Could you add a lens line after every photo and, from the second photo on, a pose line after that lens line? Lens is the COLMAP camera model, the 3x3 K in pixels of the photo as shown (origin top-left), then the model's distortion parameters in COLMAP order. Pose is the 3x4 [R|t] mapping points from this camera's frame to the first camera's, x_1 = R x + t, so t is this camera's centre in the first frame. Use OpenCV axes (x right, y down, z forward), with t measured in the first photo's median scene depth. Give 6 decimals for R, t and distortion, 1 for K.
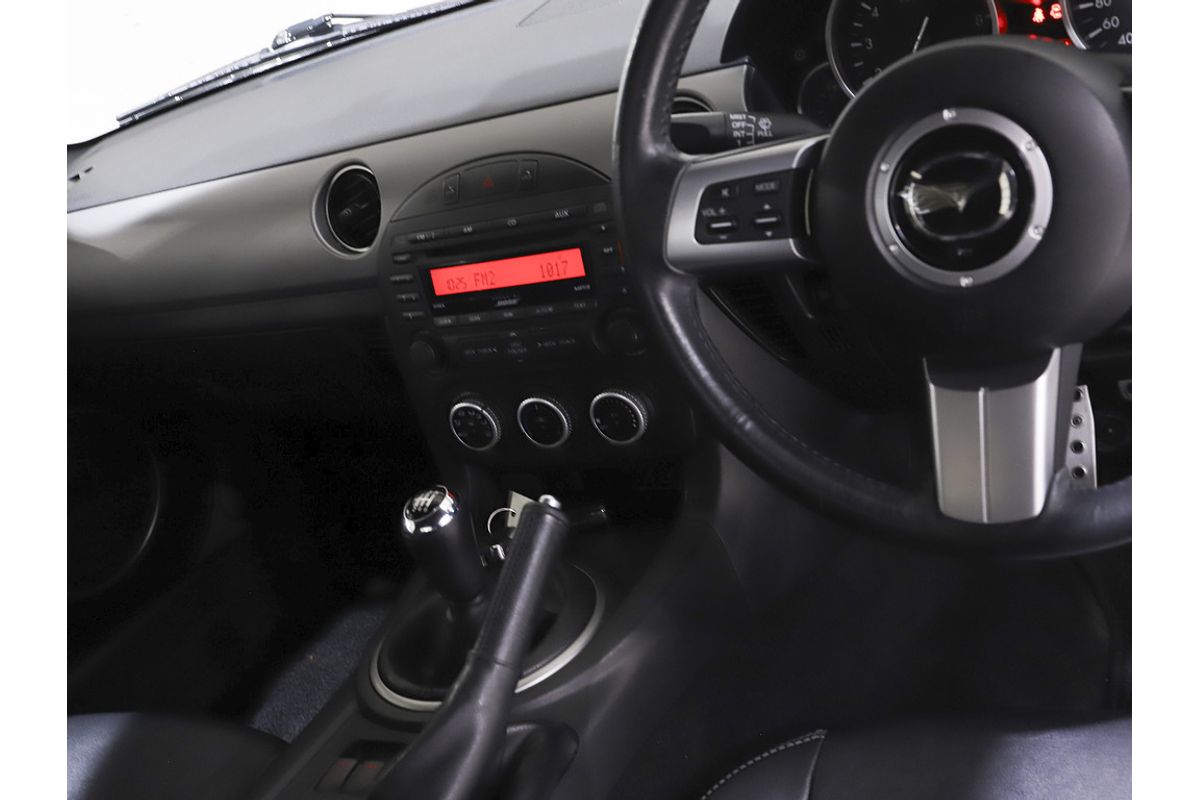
lens RADIAL K [[1347.7, 0, 600.0], [0, 1347.7, 400.0], [0, 0, 1]] dist [0.018084, 0.007657]
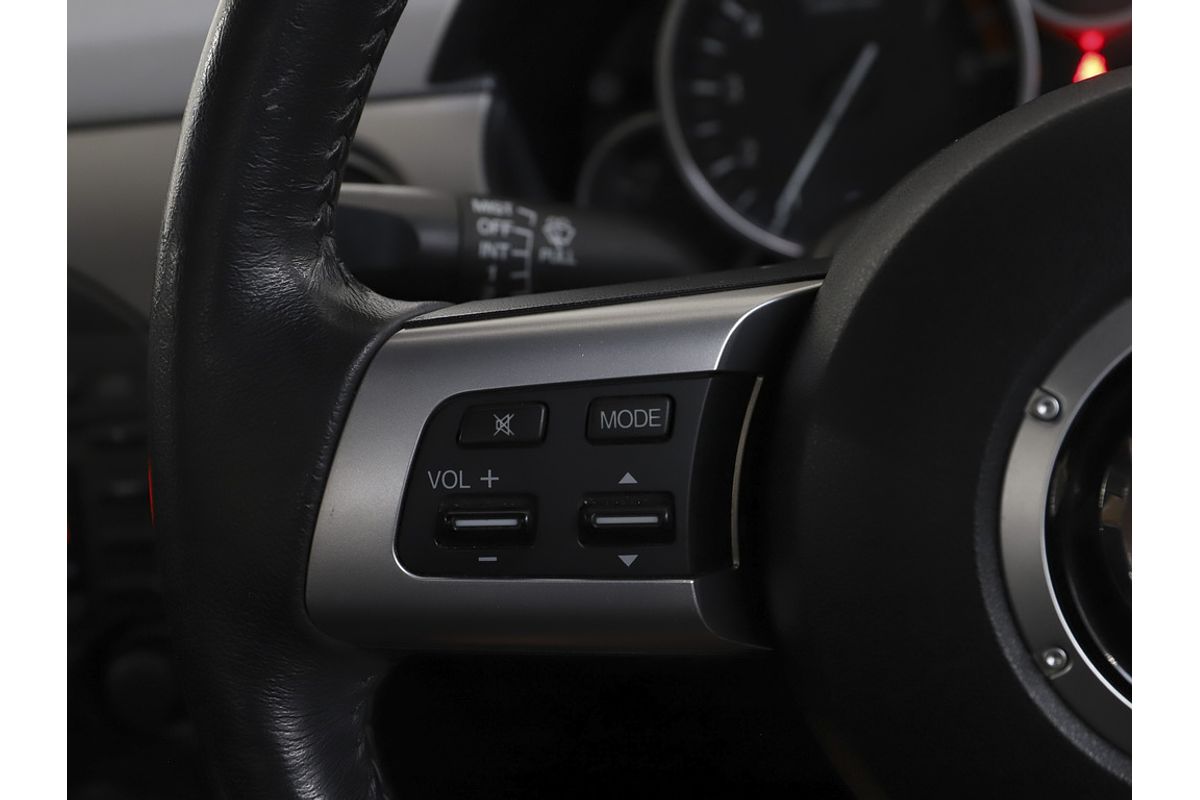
lens RADIAL K [[1770.1, 0, 600.0], [0, 1770.1, 400.0], [0, 0, 1]] dist [0.029012, 0.043923]
pose [[0.964404, 0.074100, 0.253838, 0.005508], [-0.045707, 0.992198, -0.115987, -0.095726], [-0.260452, 0.100257, 0.960267, 0.501380]]
